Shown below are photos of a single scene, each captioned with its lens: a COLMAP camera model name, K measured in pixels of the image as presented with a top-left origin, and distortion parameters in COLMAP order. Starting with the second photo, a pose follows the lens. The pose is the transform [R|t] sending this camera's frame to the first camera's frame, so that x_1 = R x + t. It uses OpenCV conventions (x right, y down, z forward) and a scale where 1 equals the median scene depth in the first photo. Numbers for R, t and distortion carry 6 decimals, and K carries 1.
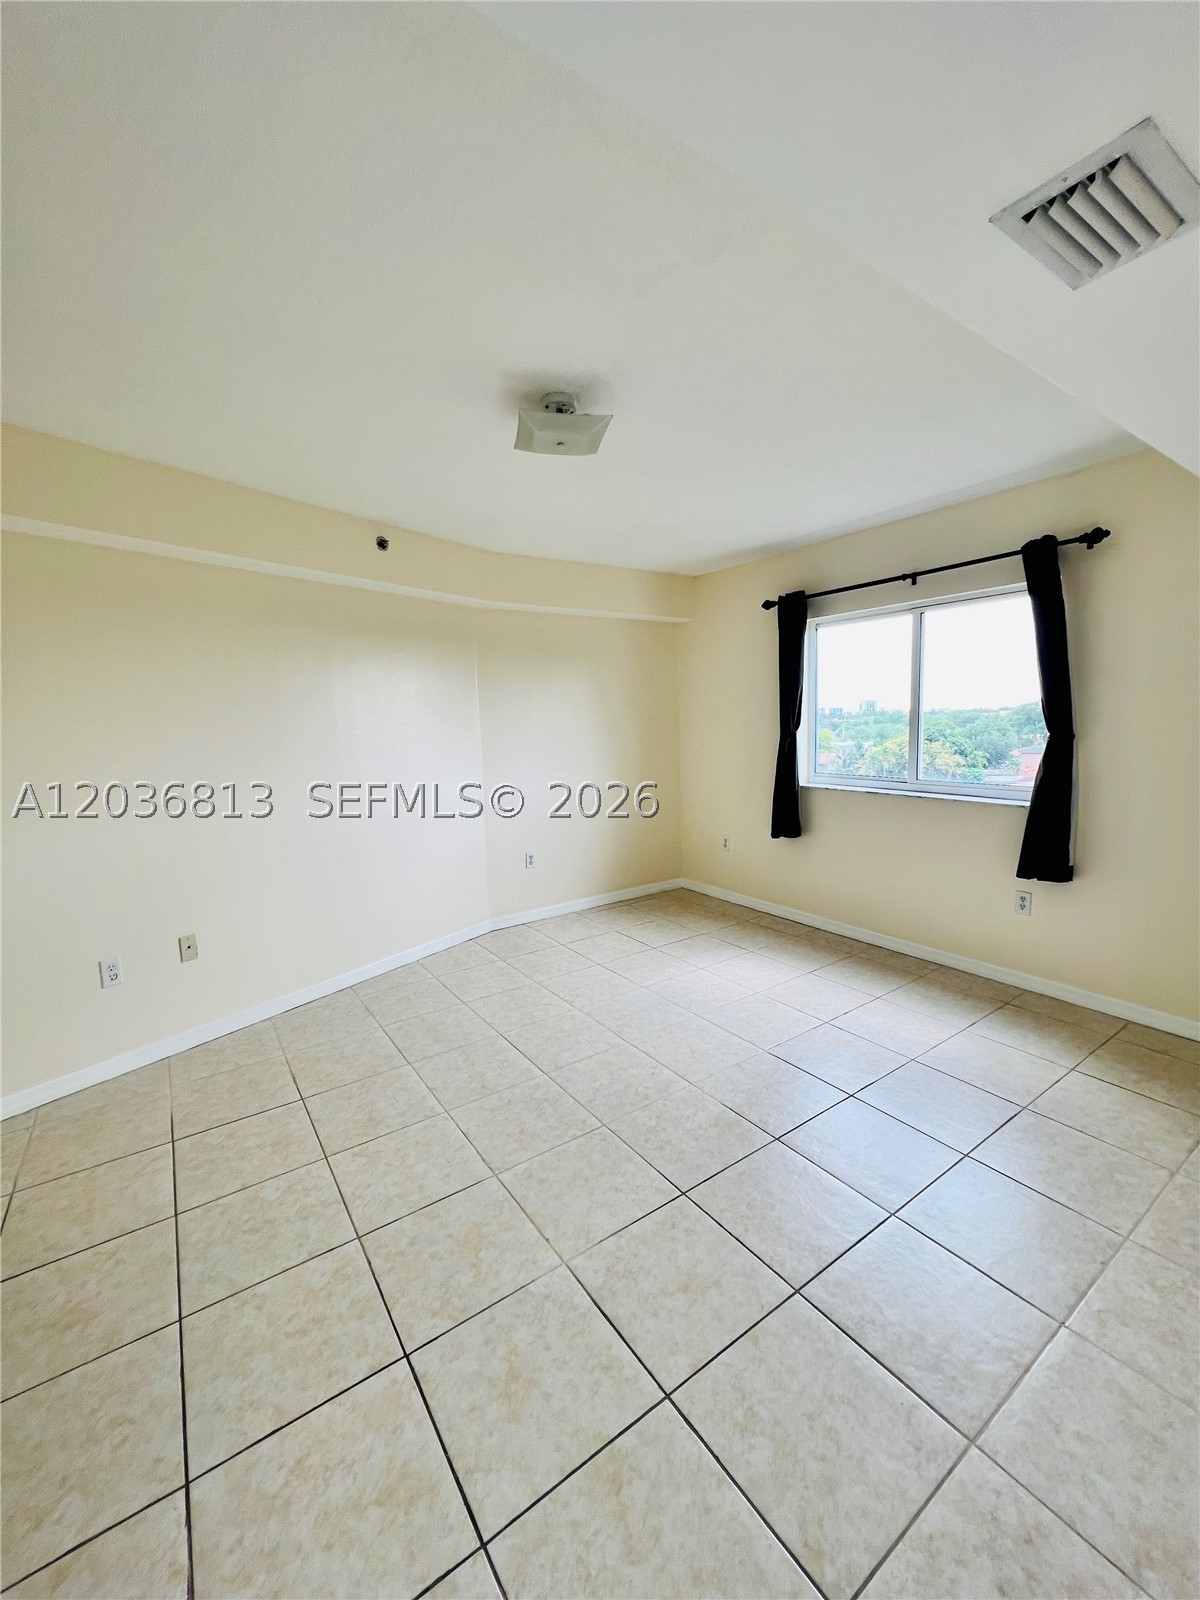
lens RADIAL K [[641.4, 0, 600.0], [0, 641.4, 800.0], [0, 0, 1]] dist [-0.000269, -0.000101]
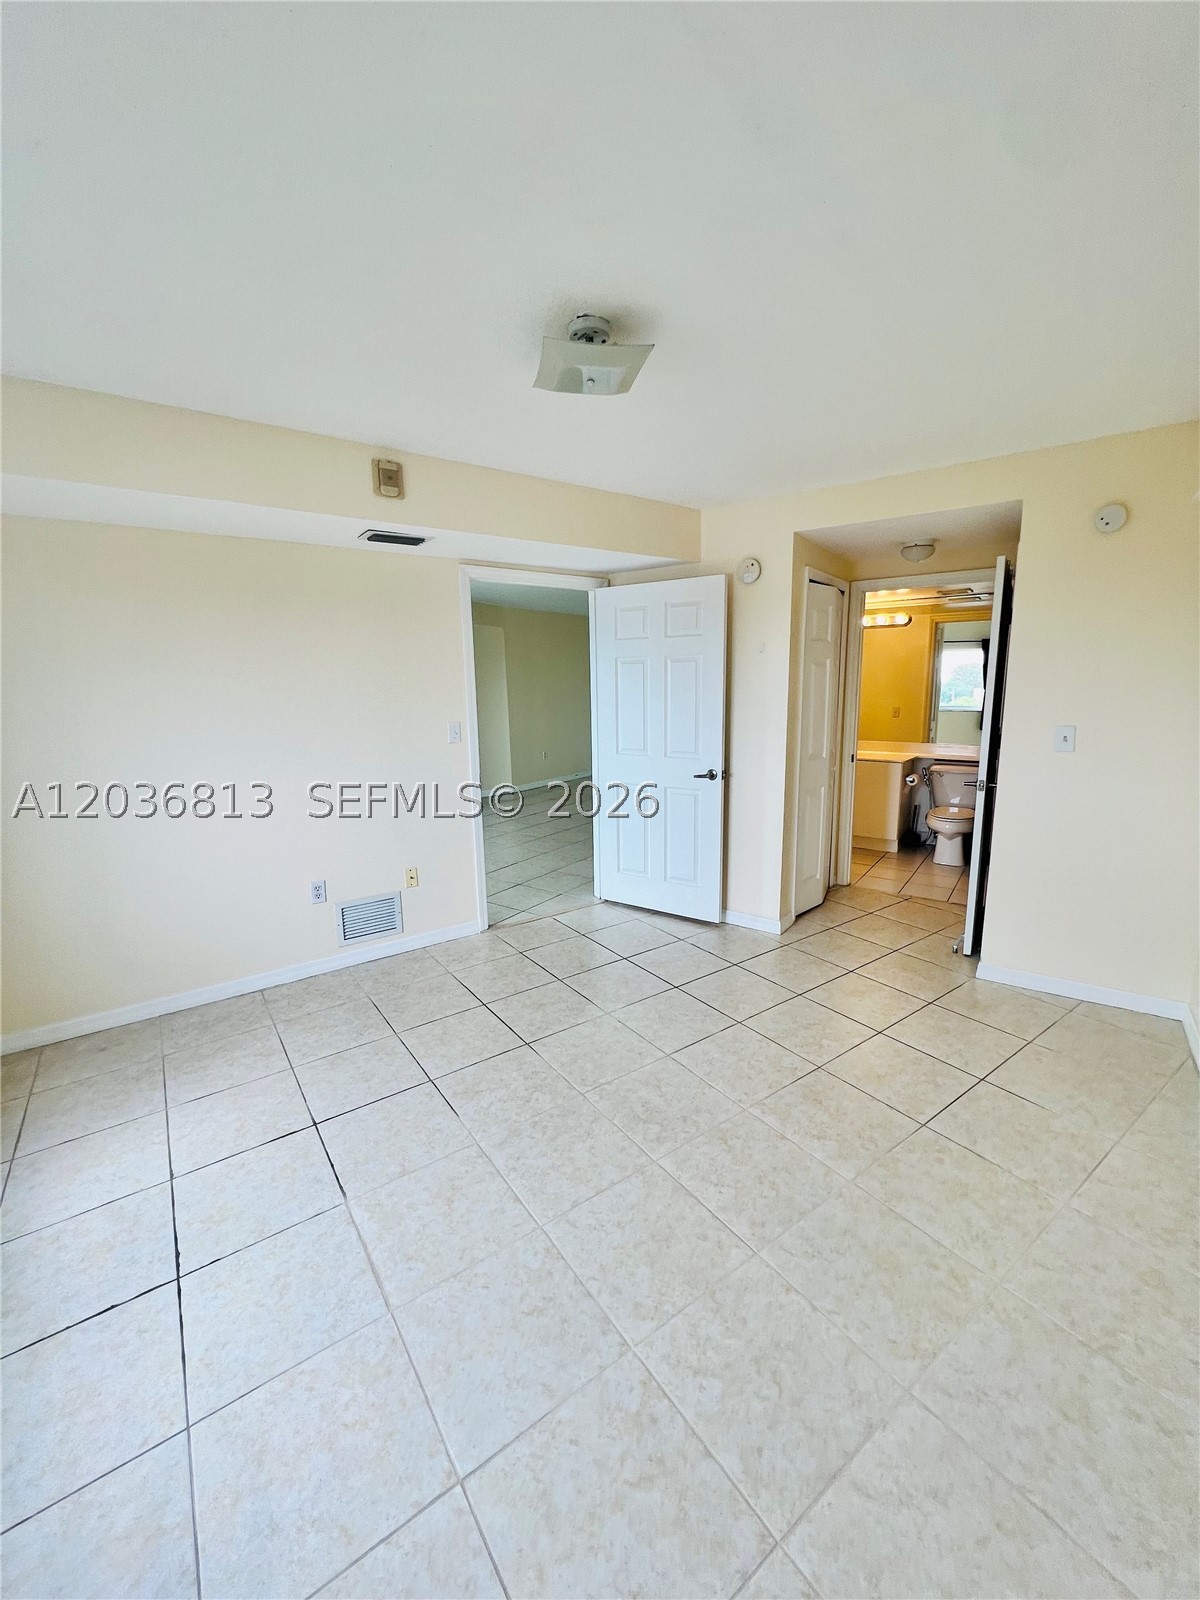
lens RADIAL K [[641.4, 0, 600.0], [0, 641.4, 800.0], [0, 0, 1]] dist [-0.000269, -0.000101]
pose [[-0.999043, 0.043572, -0.003794, -0.039106], [0.040436, 0.953218, 0.299566, -0.258350], [0.016669, 0.299126, -0.954068, 1.825125]]
